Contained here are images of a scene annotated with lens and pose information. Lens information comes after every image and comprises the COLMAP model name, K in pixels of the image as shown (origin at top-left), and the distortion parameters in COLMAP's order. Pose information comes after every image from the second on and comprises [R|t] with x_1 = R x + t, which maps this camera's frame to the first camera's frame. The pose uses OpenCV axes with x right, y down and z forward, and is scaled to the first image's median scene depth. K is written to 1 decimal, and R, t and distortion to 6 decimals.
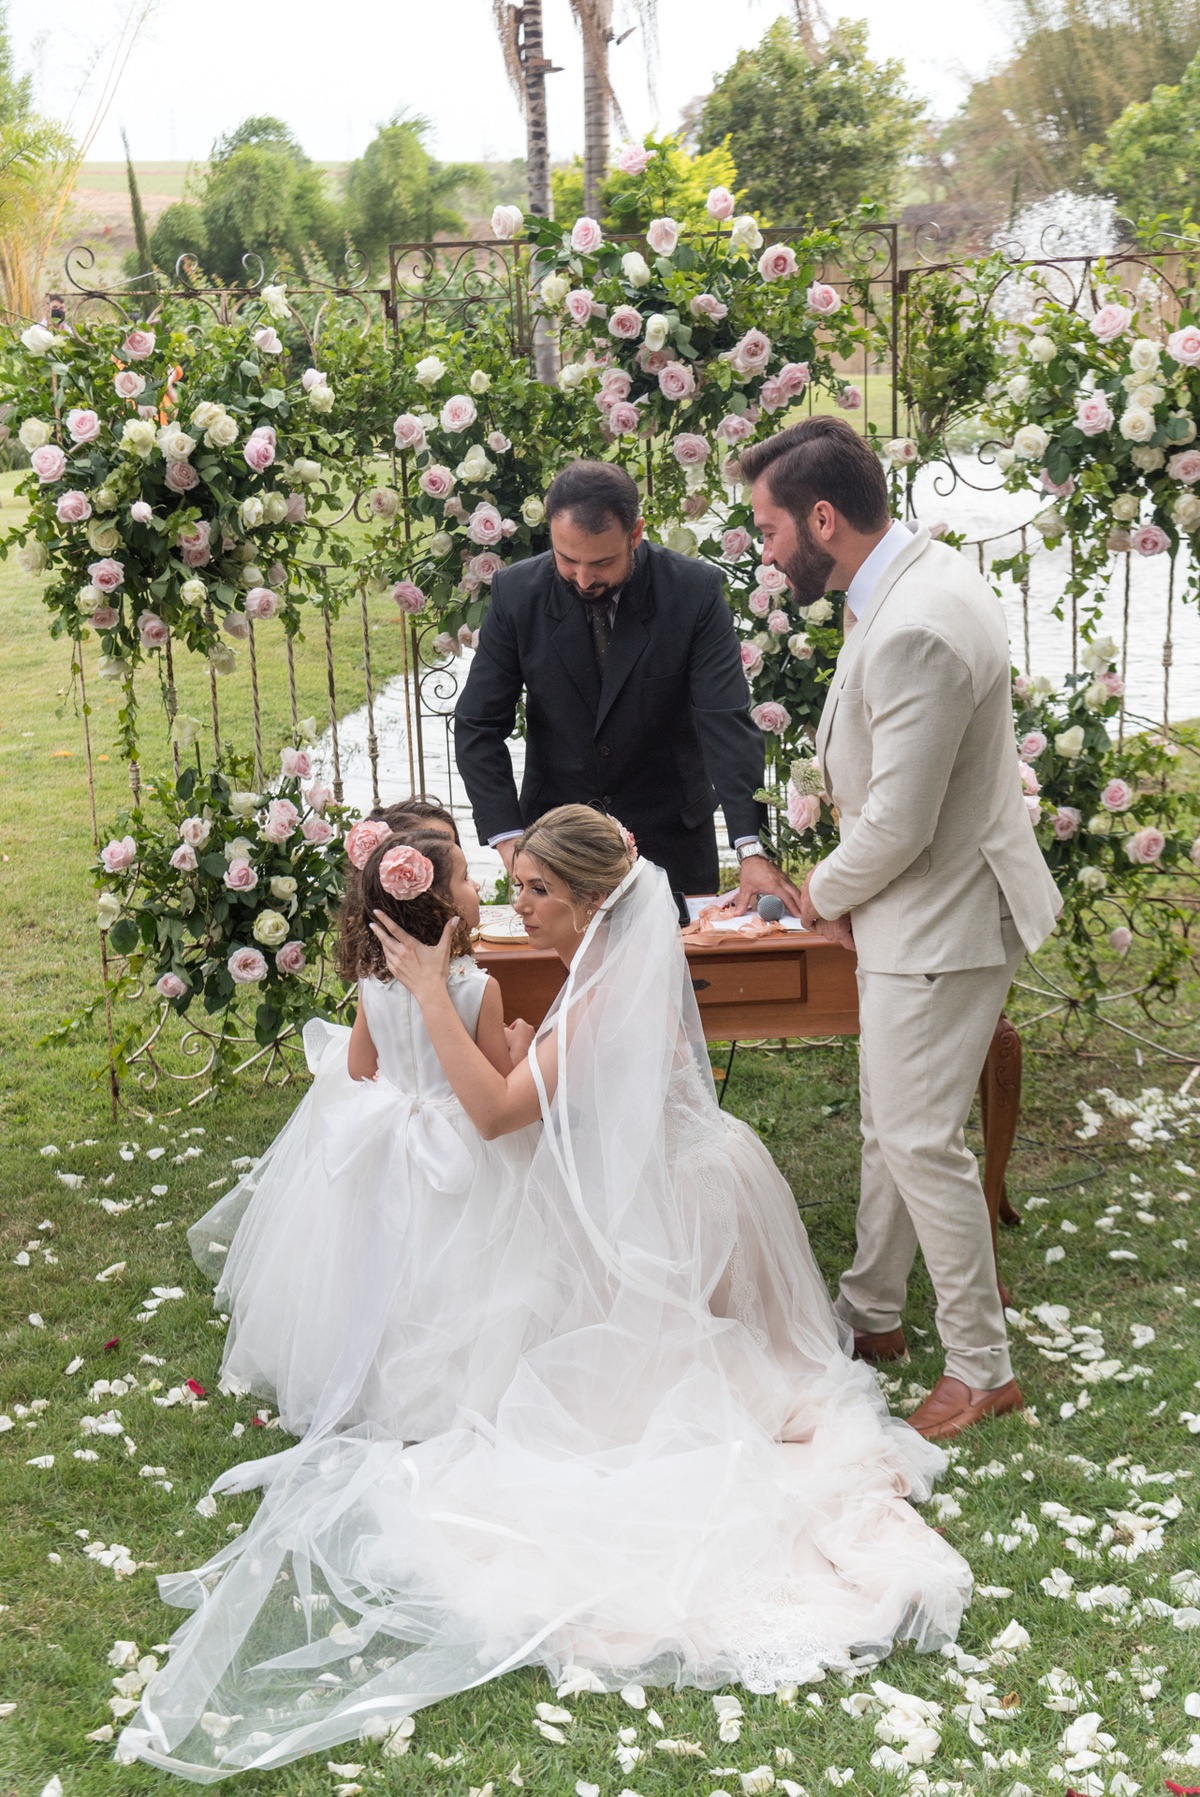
lens RADIAL K [[2328.1, 0, 598.6], [0, 2328.1, 946.4], [0, 0, 1]] dist [-0.010367, -0.015709]
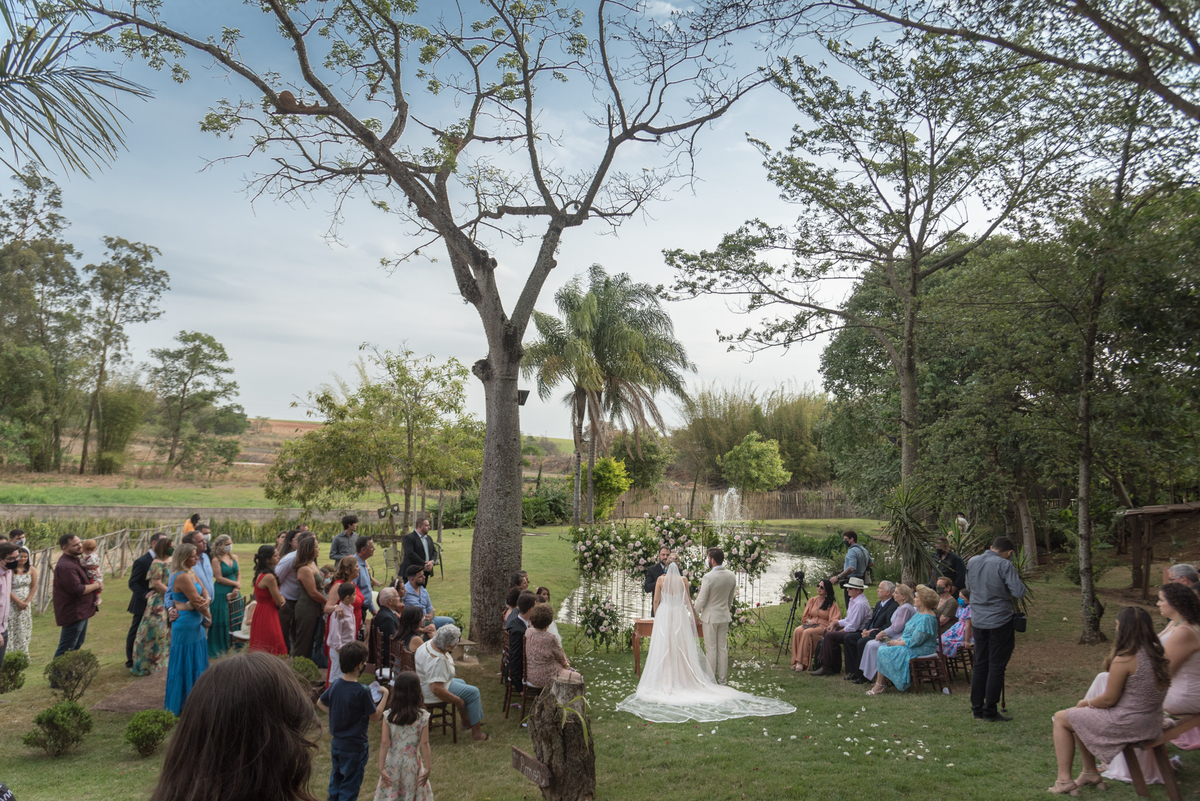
lens RADIAL K [[823.0, 0, 602.5], [0, 823.0, 397.8], [0, 0, 1]] dist [0.022190, -0.000803]
pose [[0.996135, 0.078066, 0.040265, -0.287783], [-0.058359, 0.930792, -0.360861, 0.231626], [-0.065649, 0.357116, 0.931750, -1.305317]]
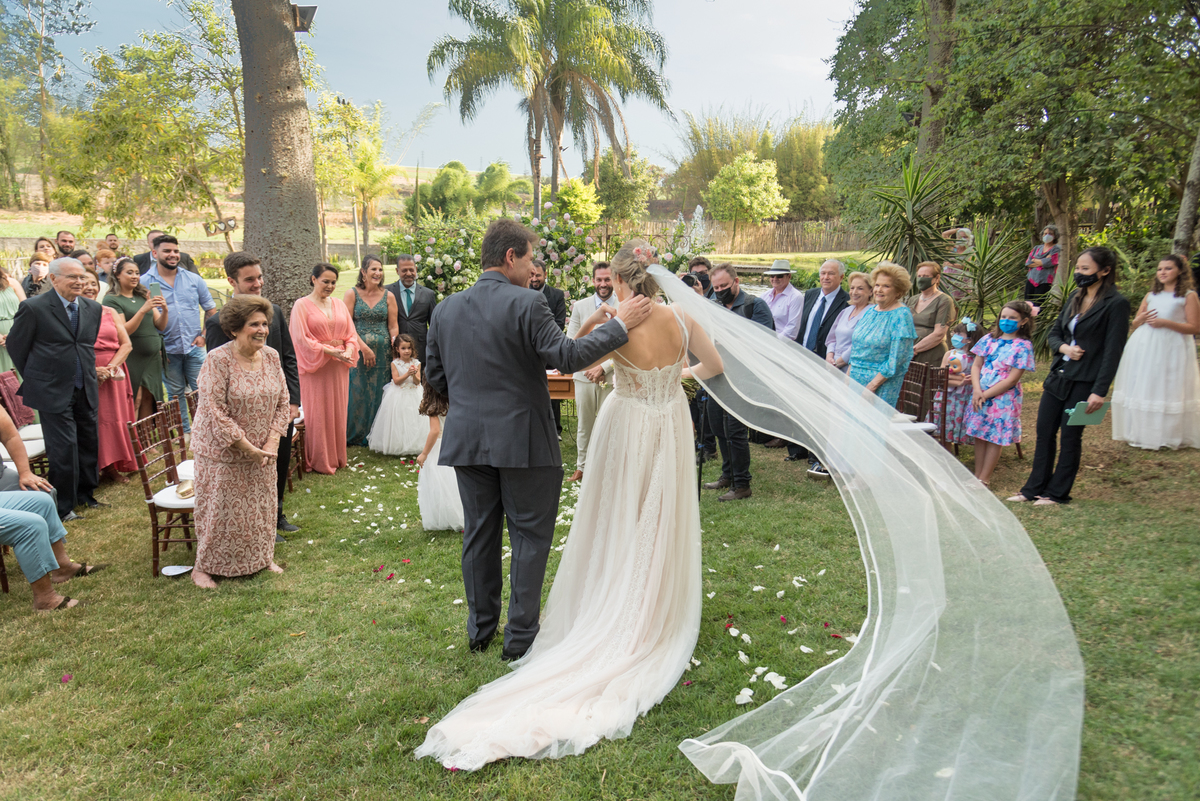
lens RADIAL K [[823.0, 0, 602.5], [0, 823.0, 397.8], [0, 0, 1]] dist [0.022190, -0.000803]
pose [[0.996779, 0.056708, 0.056711, 0.051358], [-0.053460, 0.996929, -0.057227, 0.104643], [-0.059782, 0.054011, 0.996749, -0.531522]]
